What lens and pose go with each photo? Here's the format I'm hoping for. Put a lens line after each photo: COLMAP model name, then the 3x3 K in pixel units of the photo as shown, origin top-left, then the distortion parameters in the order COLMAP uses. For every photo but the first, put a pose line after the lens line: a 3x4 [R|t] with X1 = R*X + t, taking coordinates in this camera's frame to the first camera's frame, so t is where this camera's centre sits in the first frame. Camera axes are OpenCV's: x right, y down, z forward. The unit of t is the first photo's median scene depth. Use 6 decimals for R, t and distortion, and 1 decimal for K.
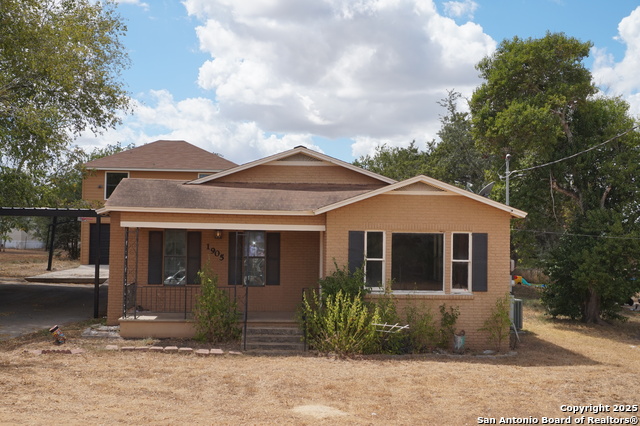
lens RADIAL K [[787.8, 0, 319.7], [0, 787.8, 215.6], [0, 0, 1]] dist [0.029534, 0.000000]
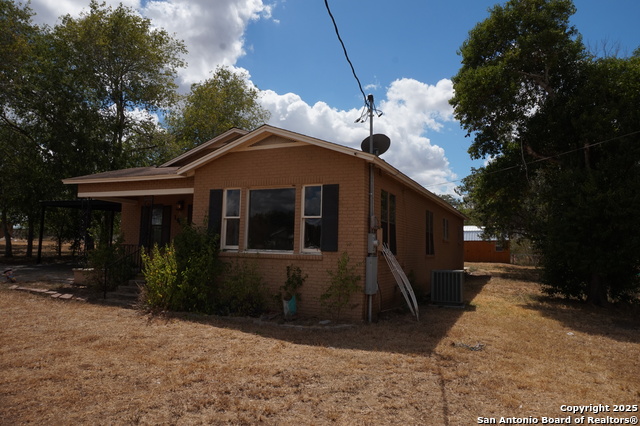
lens RADIAL K [[422.2, 0, 318.7], [0, 422.2, 209.8], [0, 0, 1]] dist [-0.008988, 0.004348]
pose [[0.869869, -0.036120, -0.491959, 0.420108], [0.004271, 0.997830, -0.065709, 0.080734], [0.493264, 0.055056, 0.868135, 0.586526]]
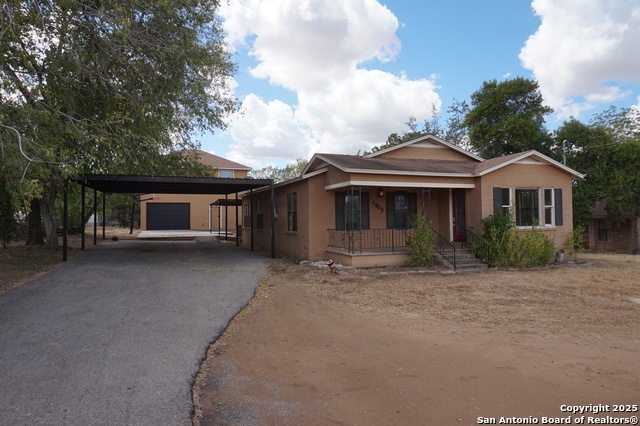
lens RADIAL K [[422.2, 0, 322.0], [0, 422.2, 209.5], [0, 0, 1]] dist [-0.008988, 0.004348]
pose [[0.957650, -0.021489, 0.287132, -0.494485], [0.019074, 0.999755, 0.011207, 0.045552], [-0.287303, -0.005256, 0.957825, 0.324388]]
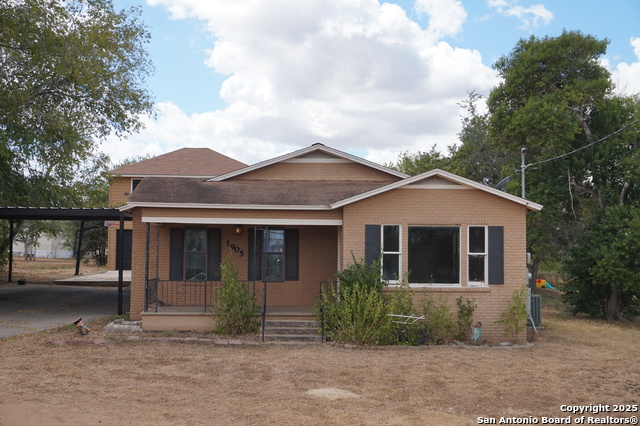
lens RADIAL K [[785.6, 0, 319.3], [0, 785.6, 213.3], [0, 0, 1]] dist [0.018228, 0.000000]
pose [[0.999388, -0.007340, -0.034207, 0.012309], [0.006683, 0.999792, -0.019272, 0.023664], [0.034341, 0.019032, 0.999229, -0.011172]]
